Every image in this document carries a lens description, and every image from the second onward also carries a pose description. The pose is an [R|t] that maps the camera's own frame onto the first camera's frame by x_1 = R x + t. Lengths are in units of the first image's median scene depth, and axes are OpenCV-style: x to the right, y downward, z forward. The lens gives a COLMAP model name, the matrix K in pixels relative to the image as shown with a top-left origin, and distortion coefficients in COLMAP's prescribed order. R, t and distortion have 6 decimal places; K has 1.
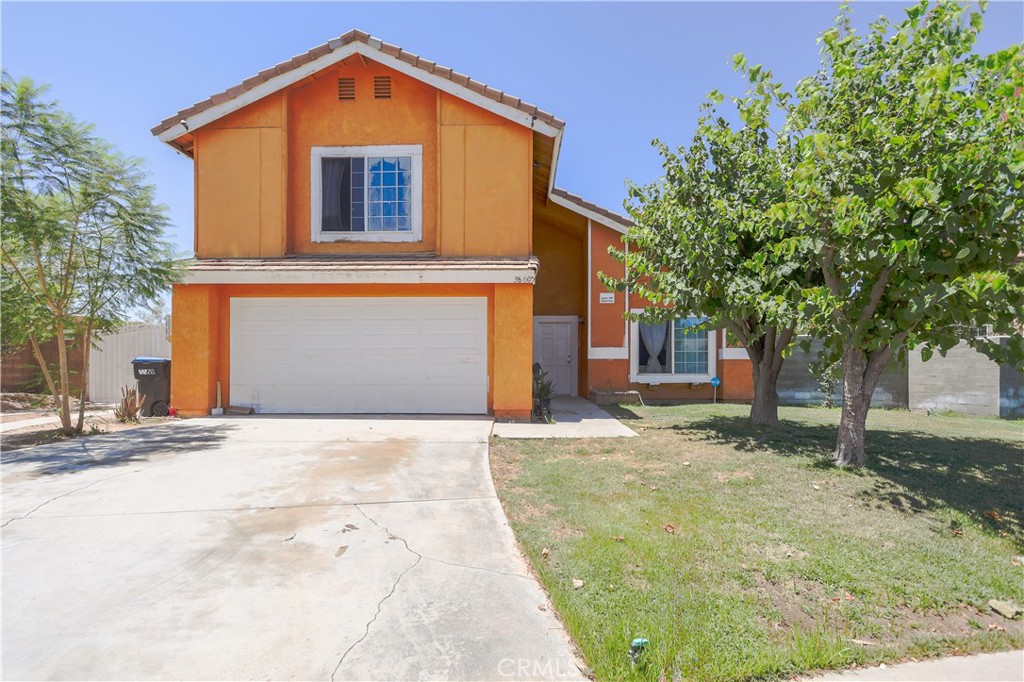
lens RADIAL K [[492.5, 0, 505.6], [0, 492.5, 351.3], [0, 0, 1]] dist [-0.000644, 0.001598]
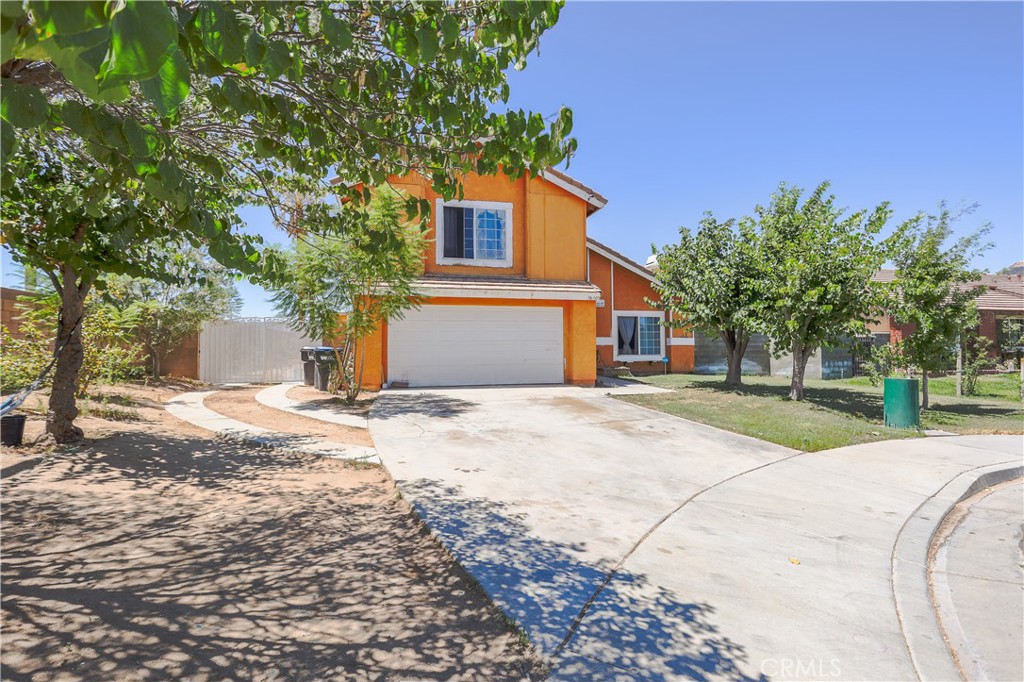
lens RADIAL K [[466.6, 0, 510.2], [0, 466.6, 306.2], [0, 0, 1]] dist [0.000338, 0.000233]
pose [[0.966205, 0.018317, 0.257123, -0.534266], [-0.004804, 0.998578, -0.053086, -0.032286], [-0.257730, 0.050057, 0.964920, -0.346376]]
